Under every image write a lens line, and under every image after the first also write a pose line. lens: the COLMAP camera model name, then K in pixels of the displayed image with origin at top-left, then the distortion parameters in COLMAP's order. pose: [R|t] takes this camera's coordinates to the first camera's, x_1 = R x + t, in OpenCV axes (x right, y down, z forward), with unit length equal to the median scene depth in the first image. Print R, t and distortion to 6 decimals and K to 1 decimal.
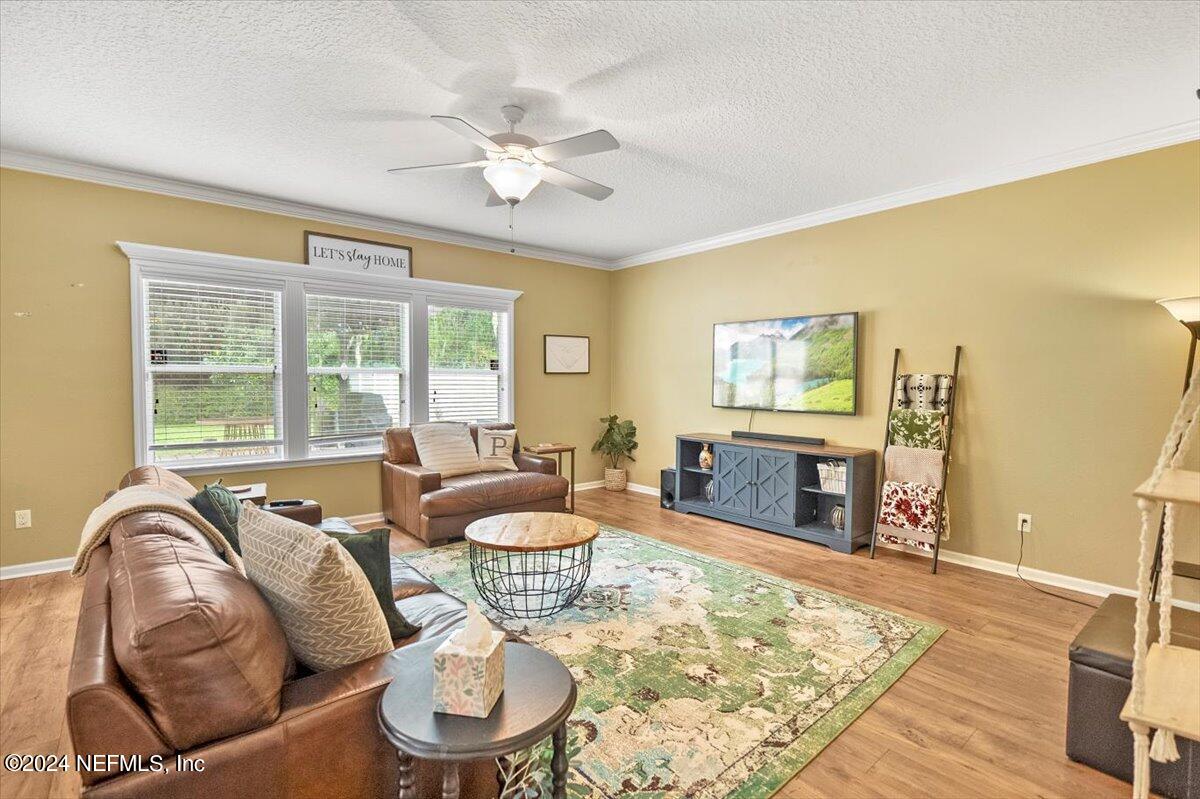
lens RADIAL K [[565.2, 0, 594.8], [0, 565.2, 397.9], [0, 0, 1]] dist [-0.002238, 0.001552]
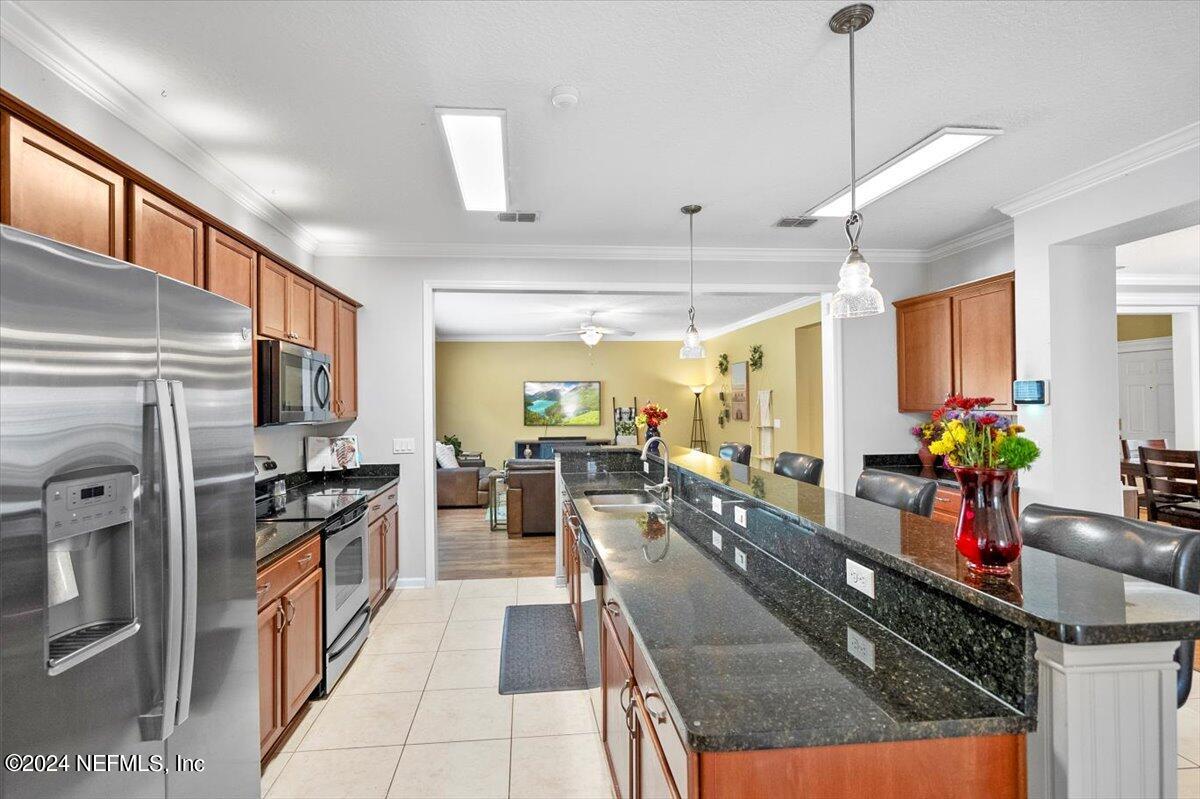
lens RADIAL K [[565.2, 0, 569.3], [0, 565.2, 394.3], [0, 0, 1]] dist [-0.002238, 0.001552]
pose [[0.578318, -0.000343, 0.815811, -1.637220], [0.039854, 0.998818, -0.027833, -0.039059], [-0.814837, 0.048610, 0.577648, -0.287343]]
